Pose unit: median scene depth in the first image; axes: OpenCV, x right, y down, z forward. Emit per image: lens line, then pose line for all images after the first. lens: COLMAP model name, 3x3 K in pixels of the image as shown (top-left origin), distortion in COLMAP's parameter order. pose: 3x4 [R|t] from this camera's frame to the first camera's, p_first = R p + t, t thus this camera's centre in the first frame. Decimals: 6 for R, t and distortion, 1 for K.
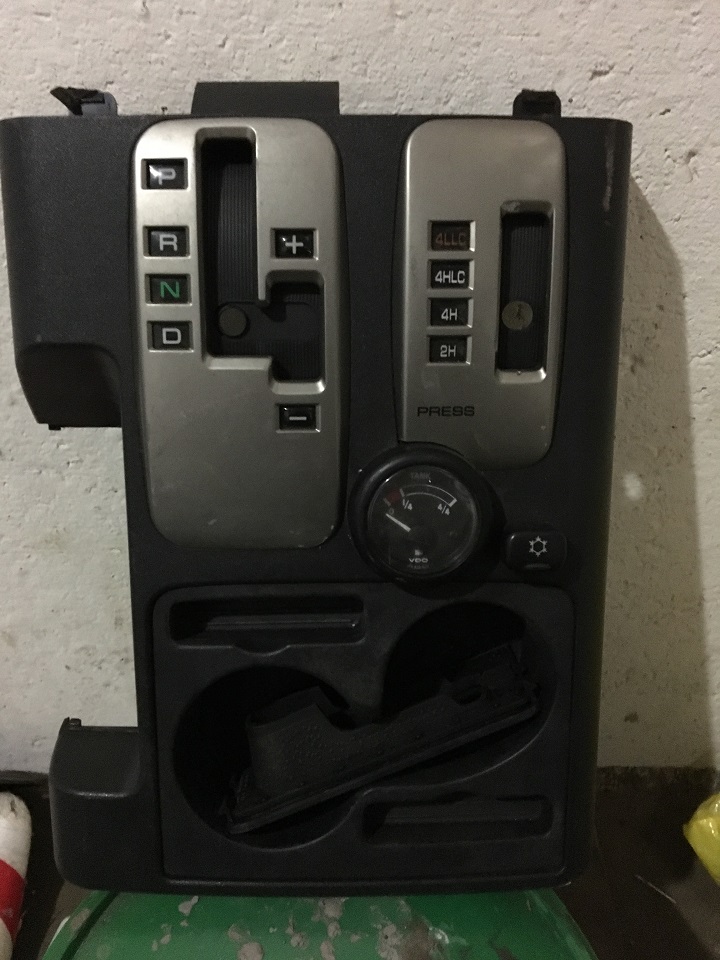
lens RADIAL K [[812.7, 0, 358.3], [0, 812.7, 481.9], [0, 0, 1]] dist [0.057031, -0.003310]
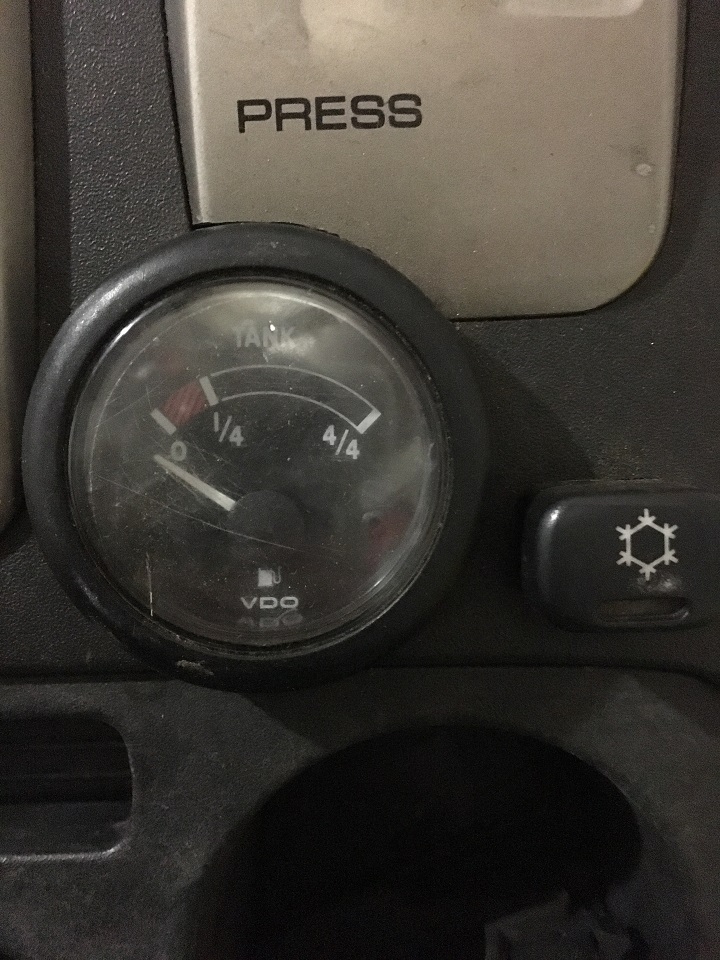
lens RADIAL K [[812.7, 0, 359.9], [0, 812.7, 477.1], [0, 0, 1]] dist [0.057031, -0.003310]
pose [[0.999714, -0.022568, -0.007914, 0.115023], [0.021820, 0.996193, -0.084400, 0.075407], [0.009789, 0.084203, 0.996401, 0.678651]]
